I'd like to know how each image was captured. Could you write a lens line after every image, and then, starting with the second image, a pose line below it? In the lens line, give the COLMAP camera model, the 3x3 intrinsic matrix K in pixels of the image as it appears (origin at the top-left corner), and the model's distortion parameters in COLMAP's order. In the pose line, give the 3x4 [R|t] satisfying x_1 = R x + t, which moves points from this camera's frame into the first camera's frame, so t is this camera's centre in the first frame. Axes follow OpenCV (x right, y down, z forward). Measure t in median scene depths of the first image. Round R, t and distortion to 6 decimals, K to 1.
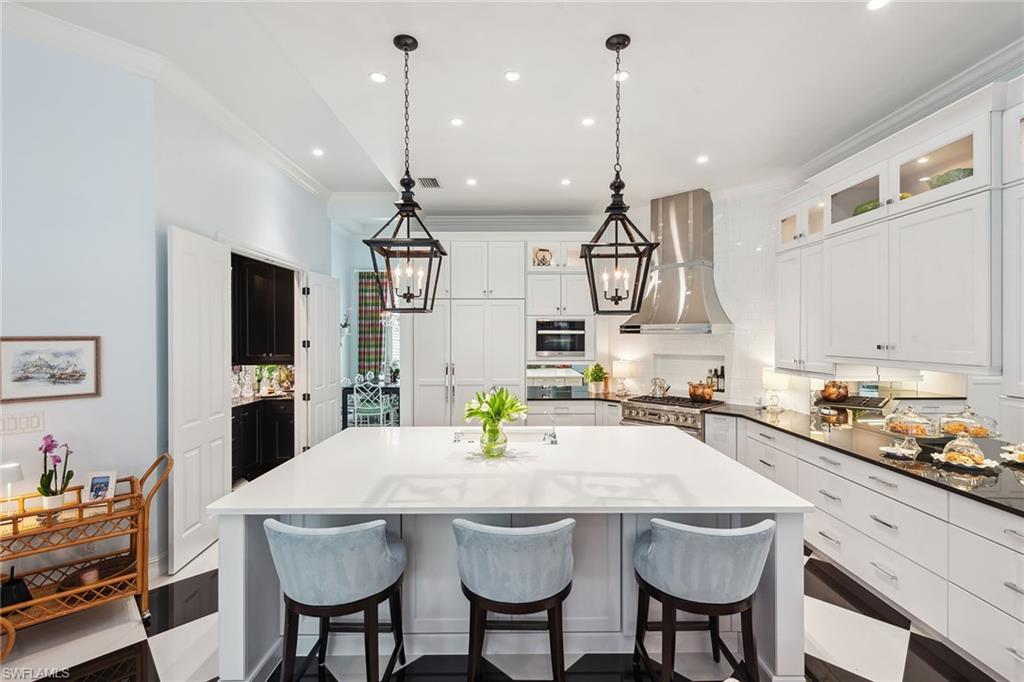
lens RADIAL K [[444.5, 0, 510.6], [0, 444.5, 337.2], [0, 0, 1]] dist [0.002360, -0.000243]
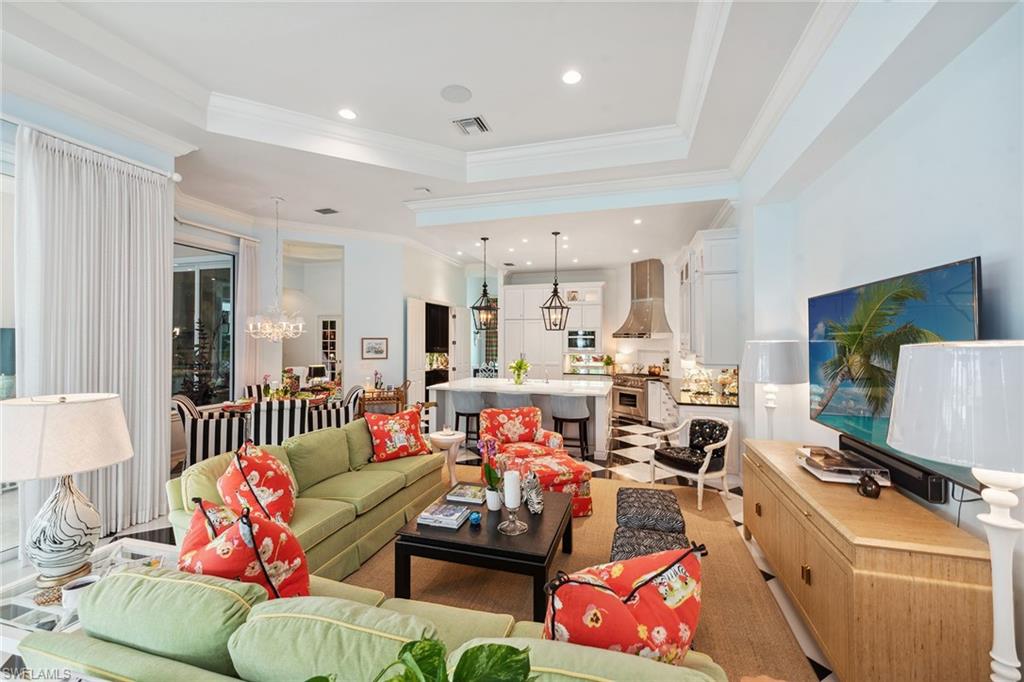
lens RADIAL K [[403.5, 0, 512.9], [0, 403.5, 339.4], [0, 0, 1]] dist [0.013063, 0.000063]
pose [[0.958457, 0.003956, -0.285210, 0.318241], [-0.005733, 0.999969, -0.005394, 0.009046], [0.285179, 0.006805, 0.958450, -0.681297]]
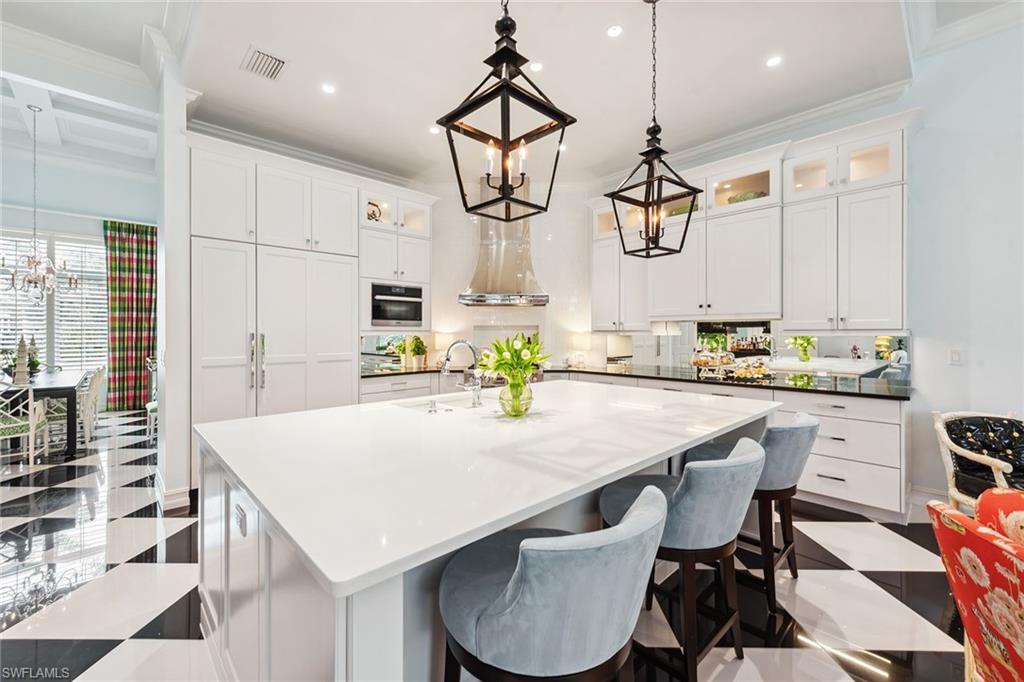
lens RADIAL K [[417.0, 0, 513.0], [0, 417.0, 330.2], [0, 0, 1]] dist [0.003533, 0.000276]
pose [[0.729515, 0.004265, 0.683951, -0.296215], [0.001976, 0.999963, -0.008343, 0.060079], [-0.683962, 0.007438, 0.729480, 0.229642]]
